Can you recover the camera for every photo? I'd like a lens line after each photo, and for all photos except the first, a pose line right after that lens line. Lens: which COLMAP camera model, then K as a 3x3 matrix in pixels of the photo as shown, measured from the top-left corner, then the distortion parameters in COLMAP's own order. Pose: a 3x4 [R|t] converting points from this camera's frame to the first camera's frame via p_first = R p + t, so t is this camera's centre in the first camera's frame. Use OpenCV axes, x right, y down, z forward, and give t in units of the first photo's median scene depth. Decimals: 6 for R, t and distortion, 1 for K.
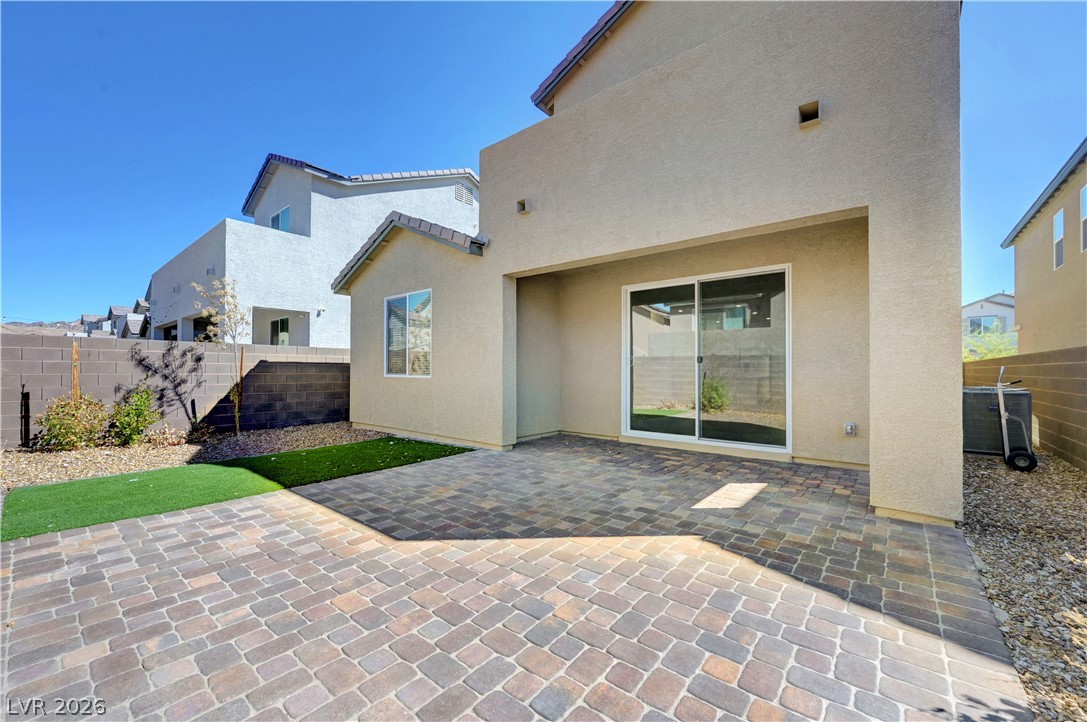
lens RADIAL K [[430.6, 0, 544.6], [0, 430.6, 366.8], [0, 0, 1]] dist [0.000163, 0.000221]
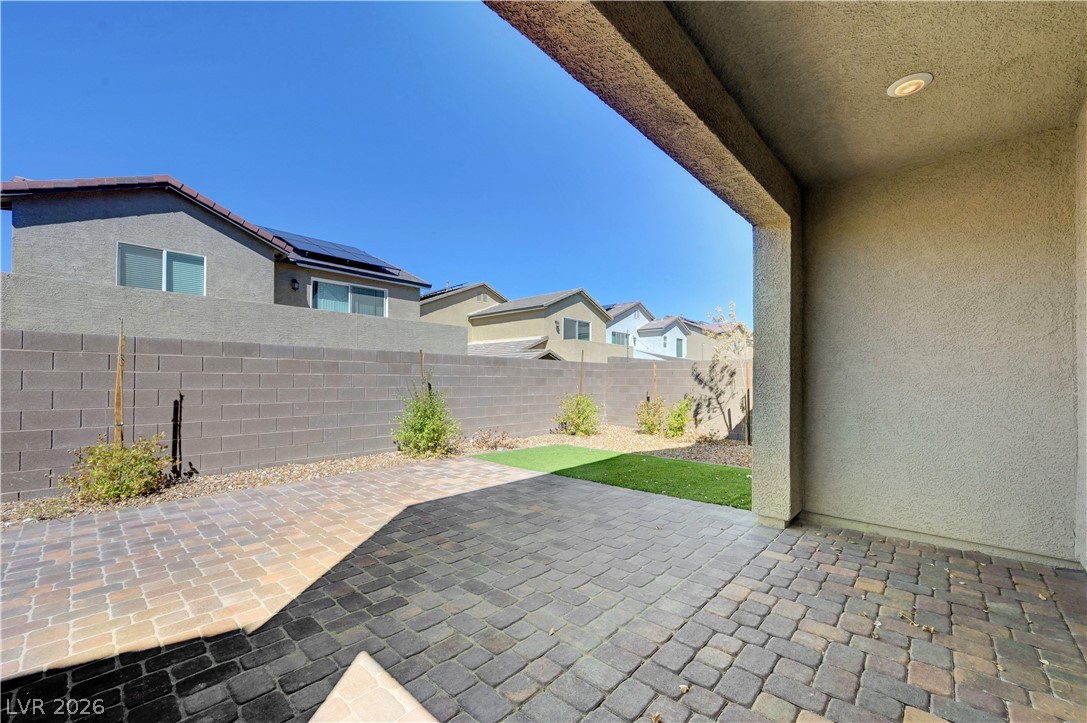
lens RADIAL K [[432.5, 0, 546.7], [0, 432.5, 372.6], [0, 0, 1]] dist [-0.000603, 0.000127]
pose [[-0.053042, -0.020290, -0.998386, 0.508548], [0.003758, 0.999782, -0.020518, 0.000818], [0.998585, -0.004840, -0.052955, 0.740179]]
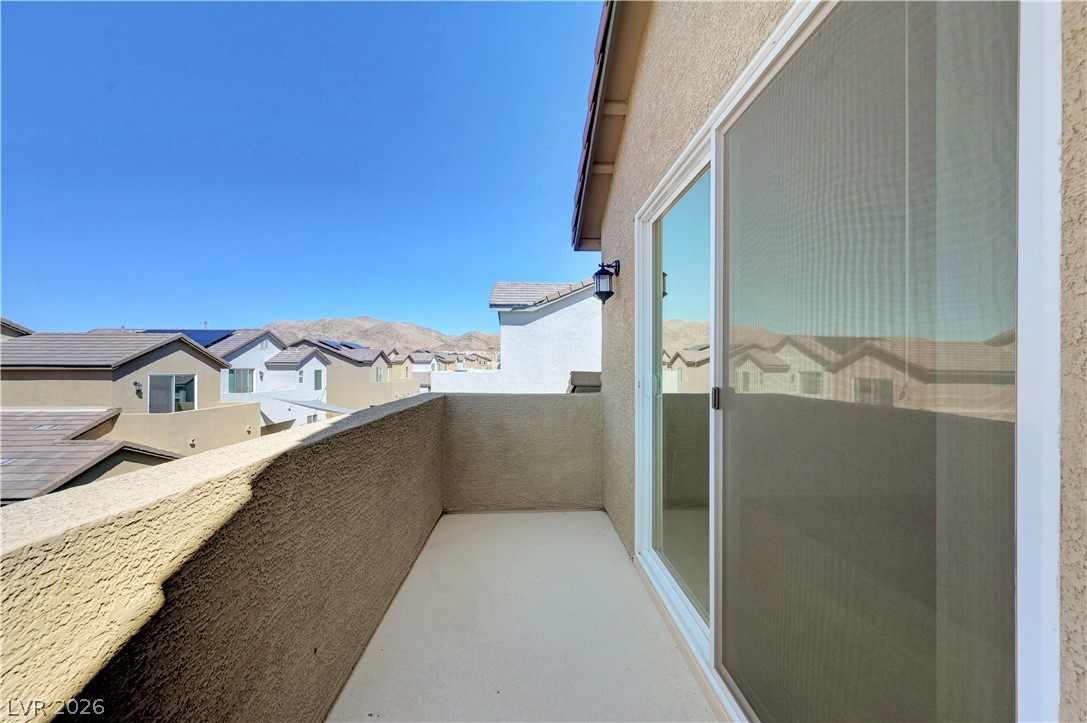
lens RADIAL K [[430.6, 0, 544.6], [0, 430.6, 367.3], [0, 0, 1]] dist [0.000163, 0.000221]
pose [[0.668006, 0.001398, -0.744154, 0.510261], [0.007460, 0.999935, 0.008576, -0.581499], [0.744118, -0.011280, 0.667953, 0.730314]]
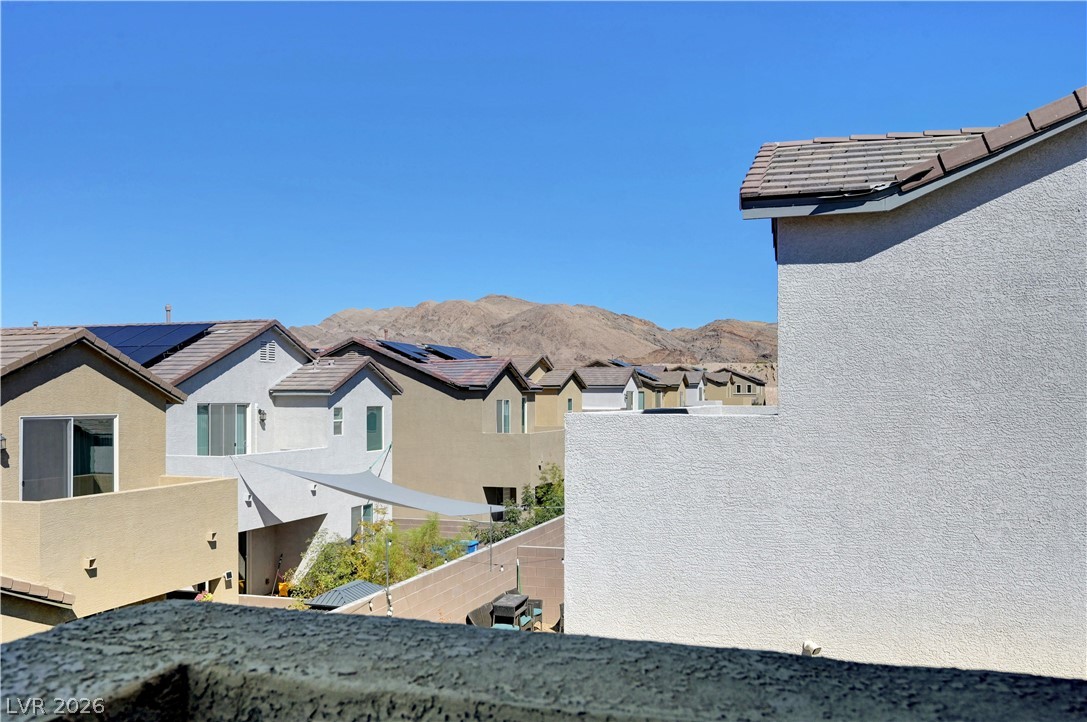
lens RADIAL K [[959.0, 0, 546.4], [0, 959.0, 397.6], [0, 0, 1]] dist [-0.003316, -0.000524]
pose [[0.373790, -0.001559, -0.927512, 0.076210], [0.011962, 0.999924, 0.003140, -0.578619], [0.927436, -0.012269, 0.373780, 1.061335]]
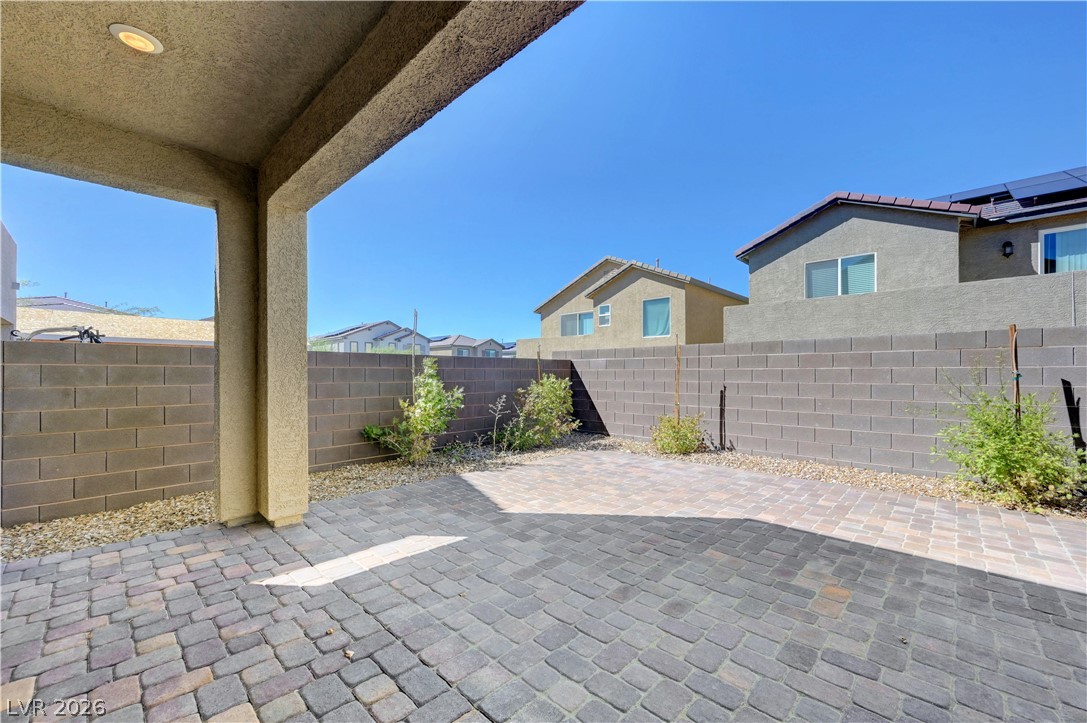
lens RADIAL K [[430.6, 0, 544.6], [0, 430.6, 367.3], [0, 0, 1]] dist [0.000163, 0.000221]
pose [[-0.997261, -0.001983, 0.073936, 0.072624], [-0.003611, 0.999754, -0.021888, 0.001701], [-0.073874, -0.022095, -0.997023, 1.102150]]
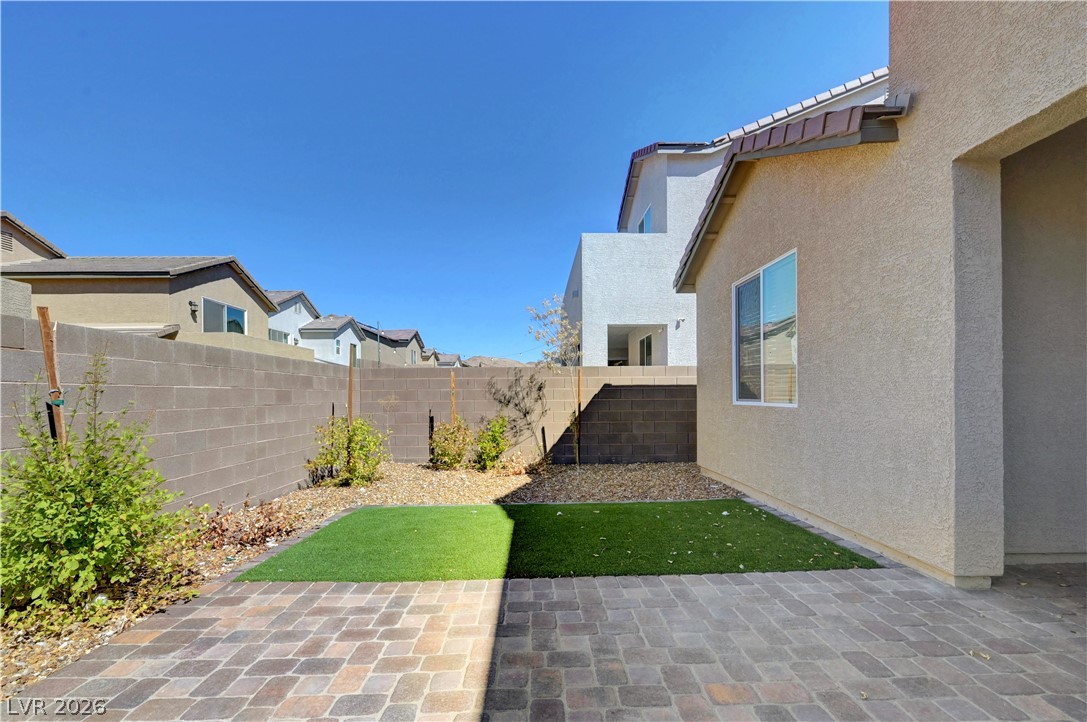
lens RADIAL K [[480.5, 0, 543.7], [0, 480.5, 397.2], [0, 0, 1]] dist [0.000727, -0.000224]
pose [[0.650414, -0.004846, -0.759564, -0.003967], [0.017240, 0.999816, 0.008383, 0.001520], [0.759384, -0.018547, 0.650378, 0.399990]]
